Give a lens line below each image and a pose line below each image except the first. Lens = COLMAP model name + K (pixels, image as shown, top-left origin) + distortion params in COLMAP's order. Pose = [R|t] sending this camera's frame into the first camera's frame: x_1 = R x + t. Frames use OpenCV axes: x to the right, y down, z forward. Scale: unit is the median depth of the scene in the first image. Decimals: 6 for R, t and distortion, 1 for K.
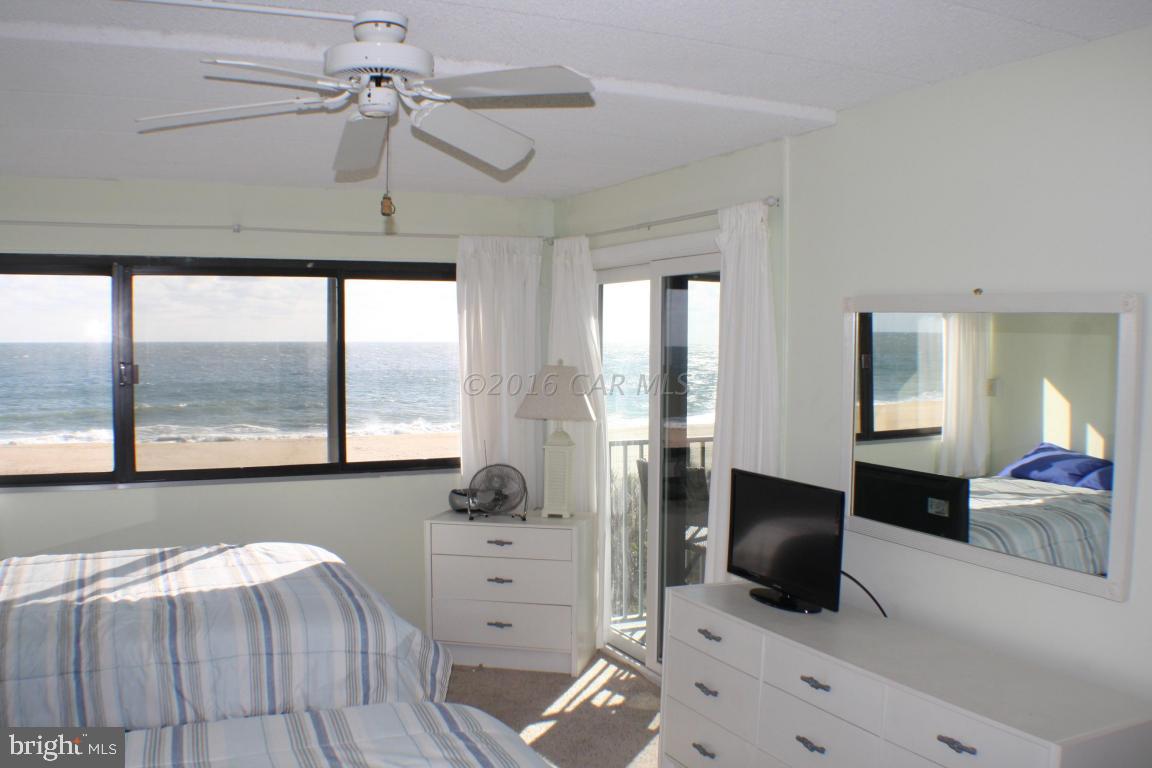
lens RADIAL K [[1044.1, 0, 576.0], [0, 1044.1, 384.0], [0, 0, 1]] dist [-0.148091, 0.006521]
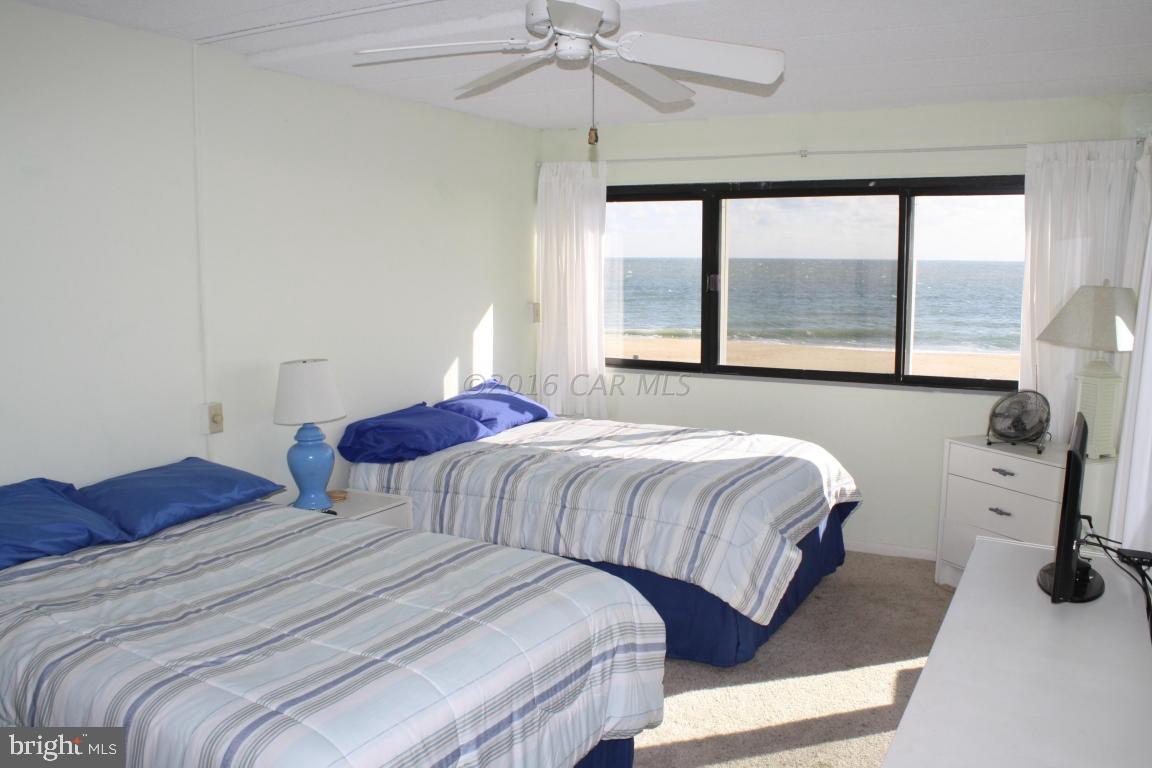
lens RADIAL K [[971.4, 0, 576.0], [0, 971.4, 384.0], [0, 0, 1]] dist [-0.151276, 0.112938]
pose [[0.596416, 0.101294, -0.796259, 0.358251], [-0.030331, 0.994141, 0.103748, -0.004365], [0.802102, -0.037725, 0.595994, 0.173124]]
